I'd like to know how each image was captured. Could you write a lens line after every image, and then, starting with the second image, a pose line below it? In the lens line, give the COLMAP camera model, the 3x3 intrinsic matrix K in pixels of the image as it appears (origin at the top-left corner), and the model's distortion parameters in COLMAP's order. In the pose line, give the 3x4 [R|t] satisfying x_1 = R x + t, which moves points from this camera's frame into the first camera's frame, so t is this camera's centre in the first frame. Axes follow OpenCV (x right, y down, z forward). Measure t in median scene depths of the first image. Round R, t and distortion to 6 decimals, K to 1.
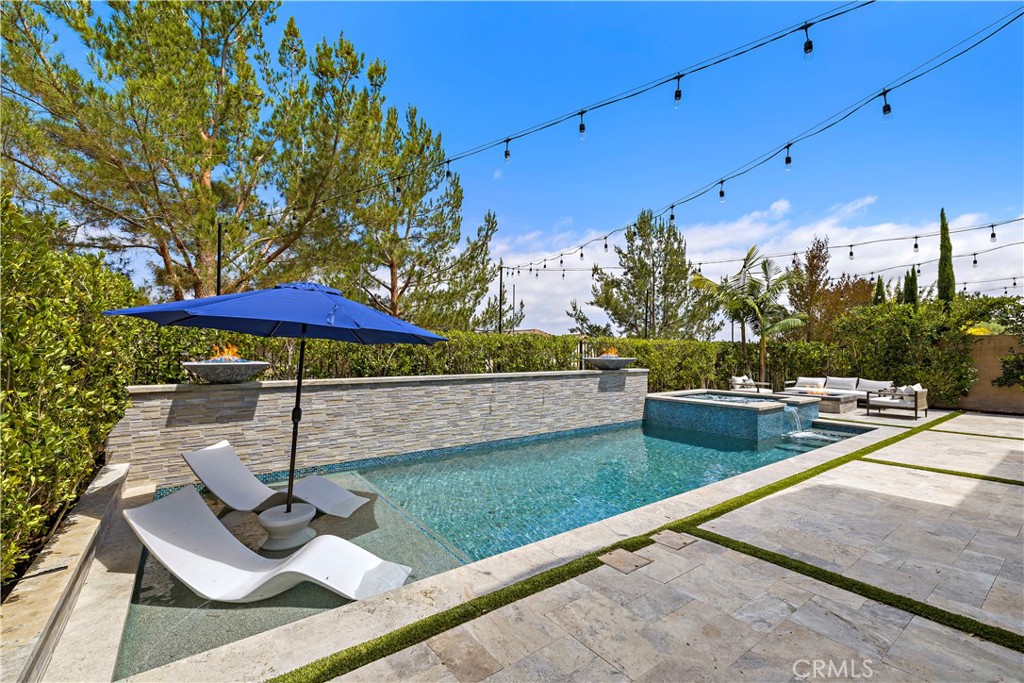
lens RADIAL K [[446.8, 0, 517.8], [0, 446.8, 346.4], [0, 0, 1]] dist [-0.001275, -0.000126]
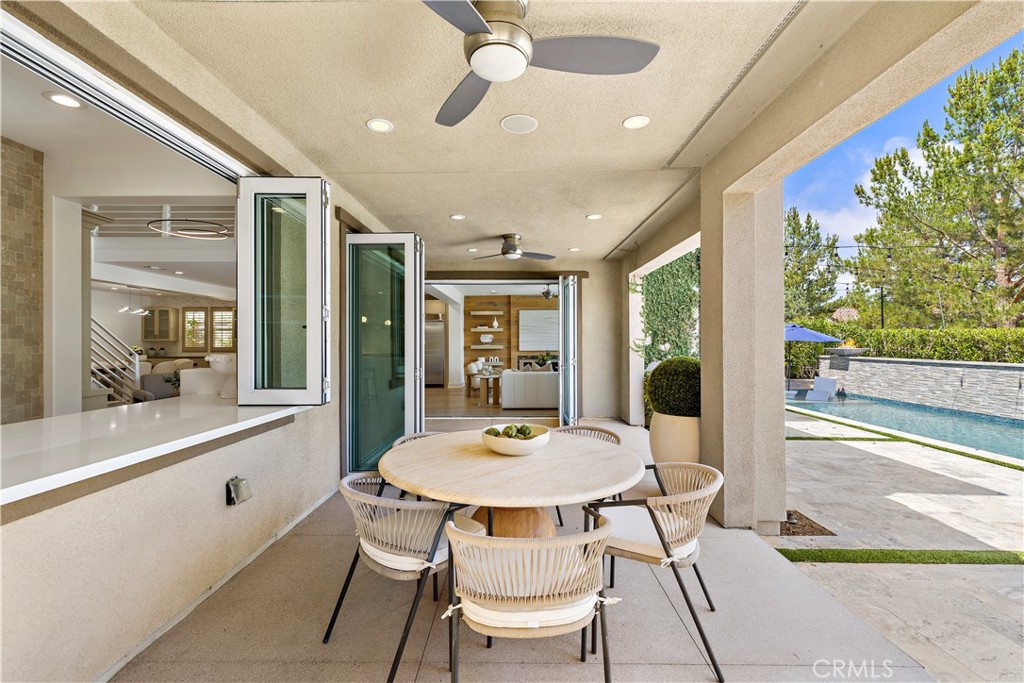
lens RADIAL K [[435.2, 0, 513.9], [0, 435.2, 346.1], [0, 0, 1]] dist [0.001710, -0.000380]
pose [[-0.613213, 0.006275, -0.789892, 1.087385], [0.009658, 0.999953, 0.000446, 0.000902], [0.789858, -0.007355, -0.613245, 0.438430]]
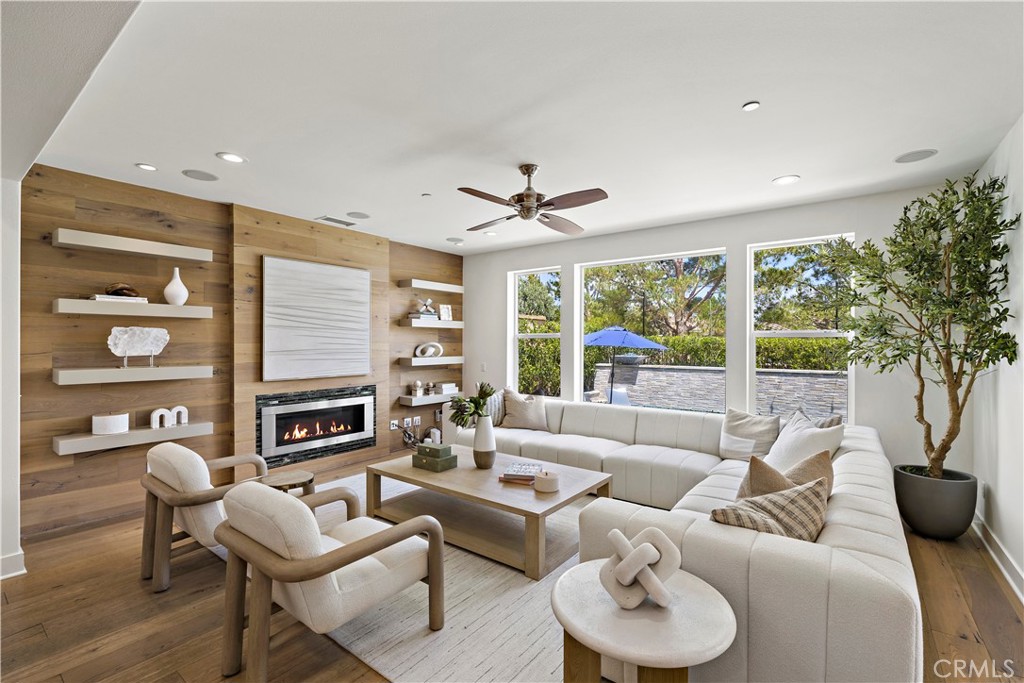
lens RADIAL K [[450.9, 0, 512.0], [0, 450.9, 341.5], [0, 0, 1]] dist [-0.000653, -0.000048]
pose [[0.274911, -0.006924, -0.961445, 0.637551], [0.007416, 0.999960, -0.005081, -0.014939], [0.961441, -0.005734, 0.274951, -0.114463]]
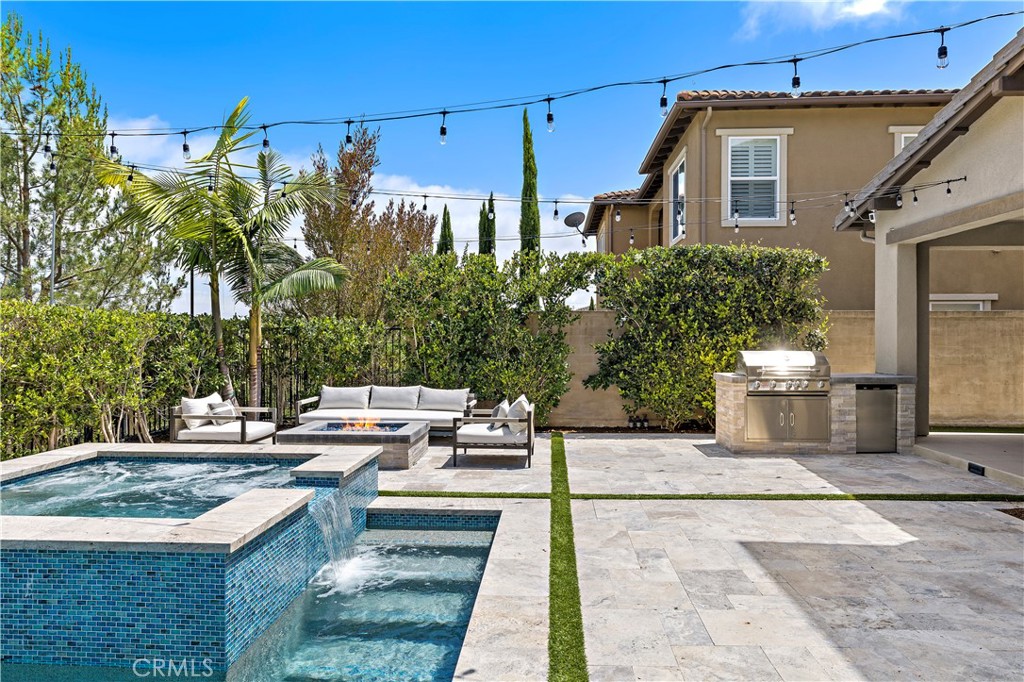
lens RADIAL K [[662.6, 0, 512.0], [0, 662.6, 341.0], [0, 0, 1]] dist [0.001144, 0.000574]
pose [[0.648582, -0.005549, 0.761125, 0.219835], [-0.006990, 0.999888, 0.013247, 0.005459], [-0.761113, -0.013912, 0.648470, 0.390418]]
